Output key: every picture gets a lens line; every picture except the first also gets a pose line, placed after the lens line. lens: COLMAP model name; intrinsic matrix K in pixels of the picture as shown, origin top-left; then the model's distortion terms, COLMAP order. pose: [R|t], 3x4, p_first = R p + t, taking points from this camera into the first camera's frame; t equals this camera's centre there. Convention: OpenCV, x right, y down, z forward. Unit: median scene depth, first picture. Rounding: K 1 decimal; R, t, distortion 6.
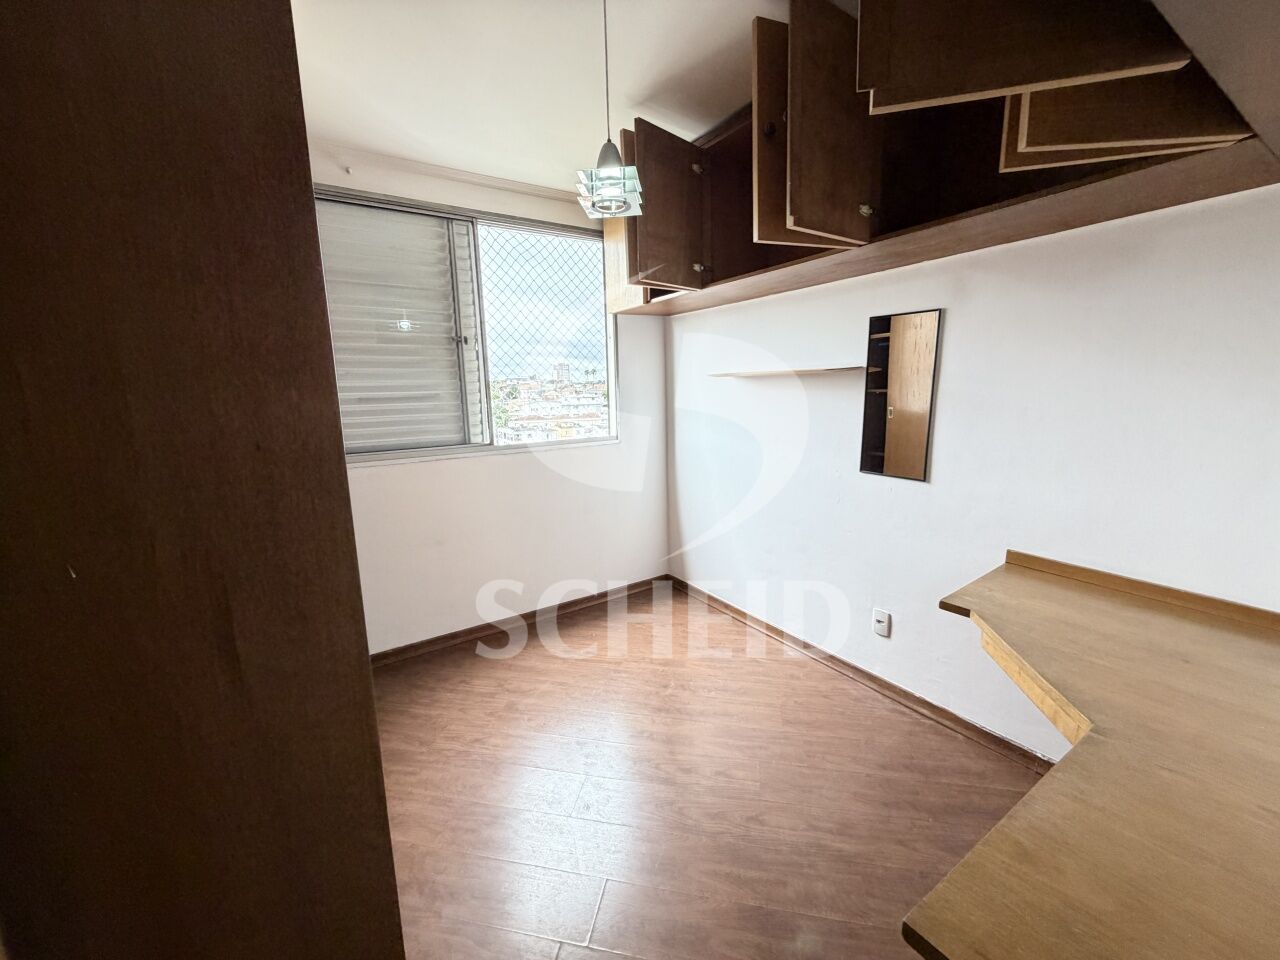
lens RADIAL K [[509.9, 0, 641.6], [0, 509.9, 477.2], [0, 0, 1]] dist [0.001563, -0.000132]
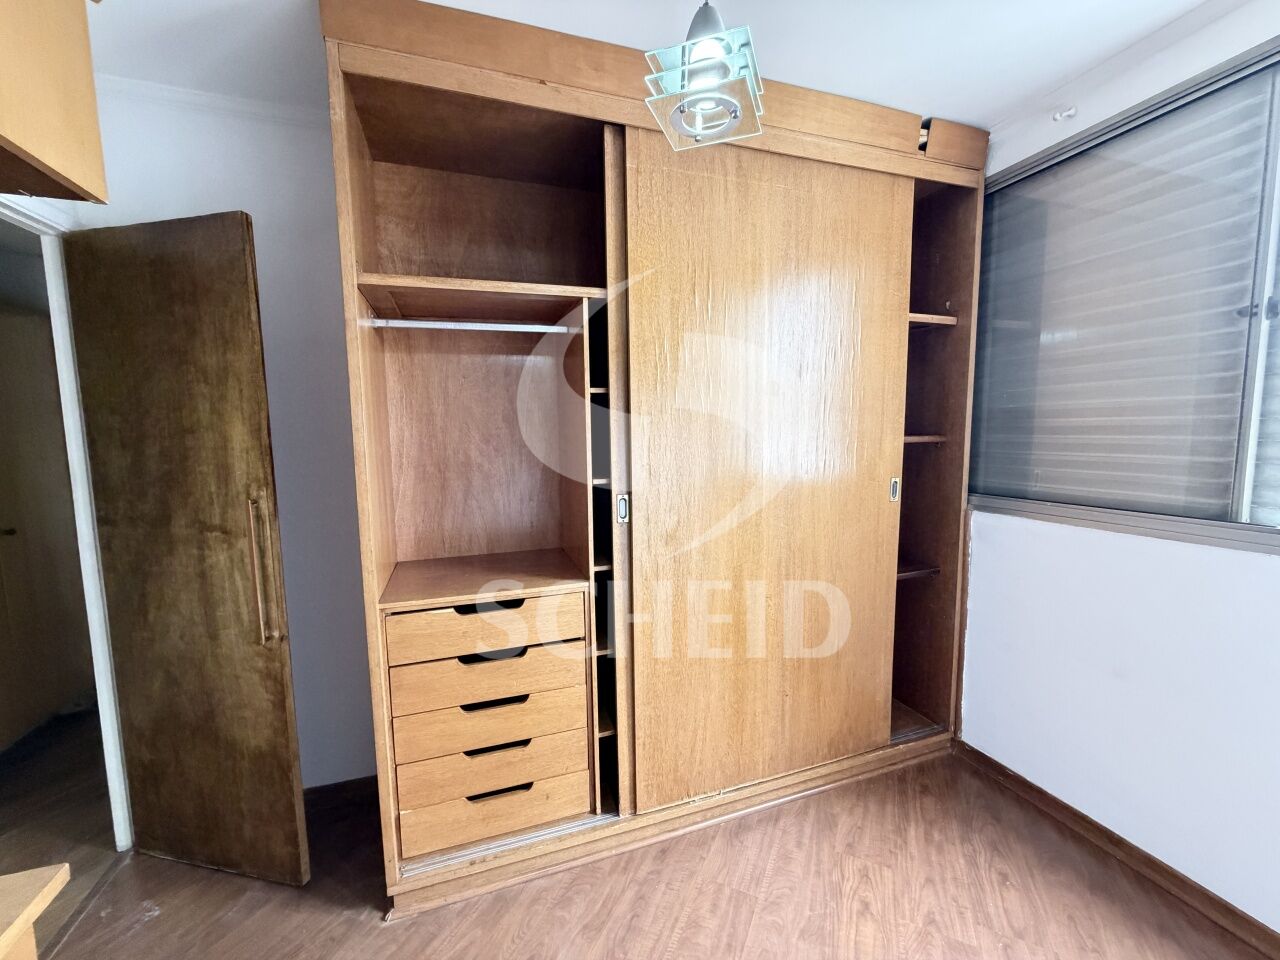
lens RADIAL K [[509.9, 0, 638.1], [0, 509.9, 479.6], [0, 0, 1]] dist [0.001563, -0.000132]
pose [[-0.245644, 0.124103, -0.961383, 0.354285], [-0.143634, 0.976163, 0.162711, -0.132855], [0.958659, 0.178057, -0.221964, 0.714841]]
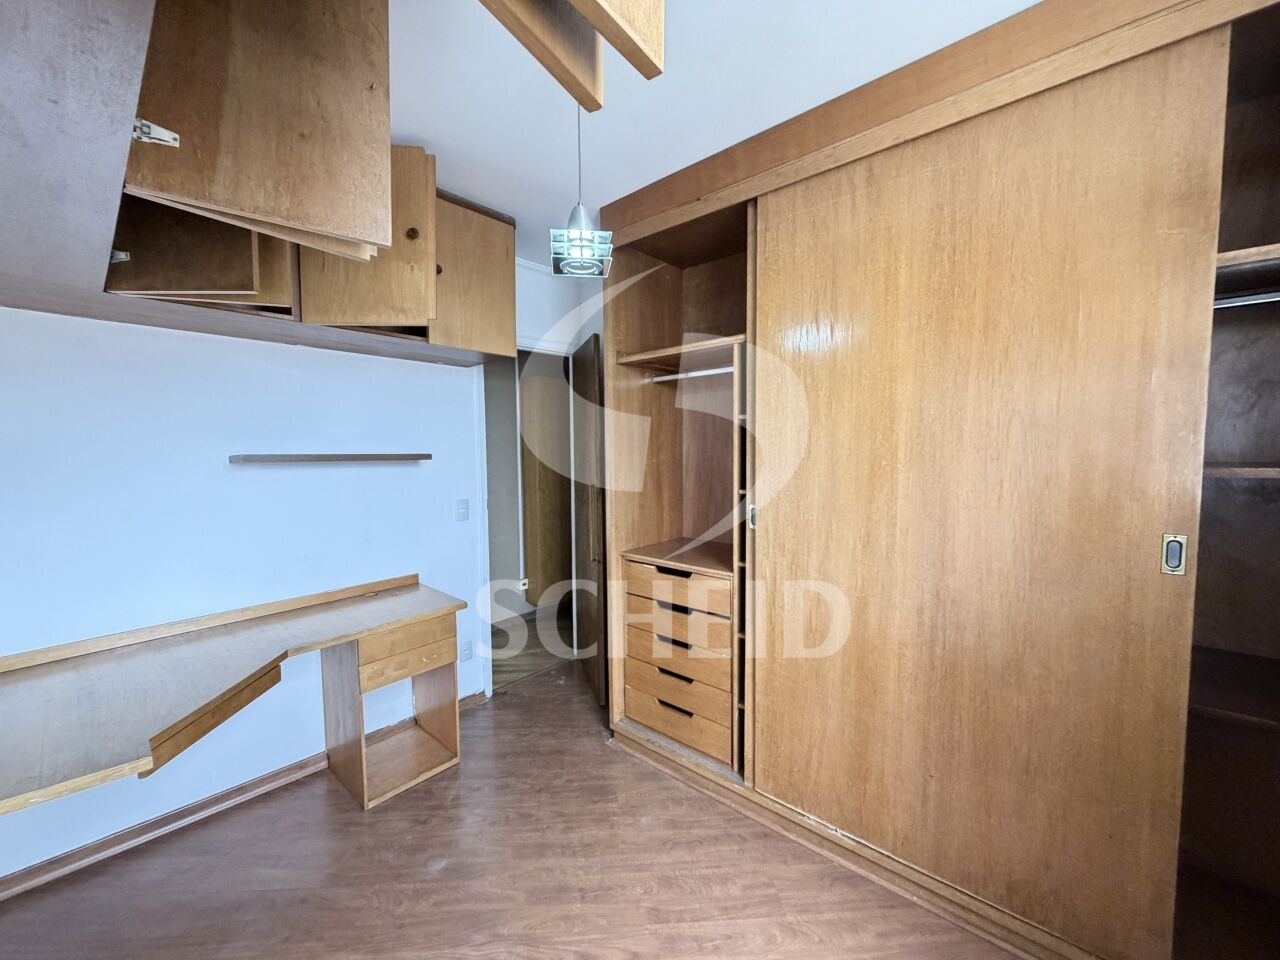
lens RADIAL K [[509.9, 0, 638.5], [0, 509.9, 480.2], [0, 0, 1]] dist [0.001563, -0.000132]
pose [[-0.963321, 0.052078, -0.263251, 0.055613], [-0.011199, 0.972333, 0.233331, -0.232035], [0.268119, 0.227721, -0.936085, 1.301195]]
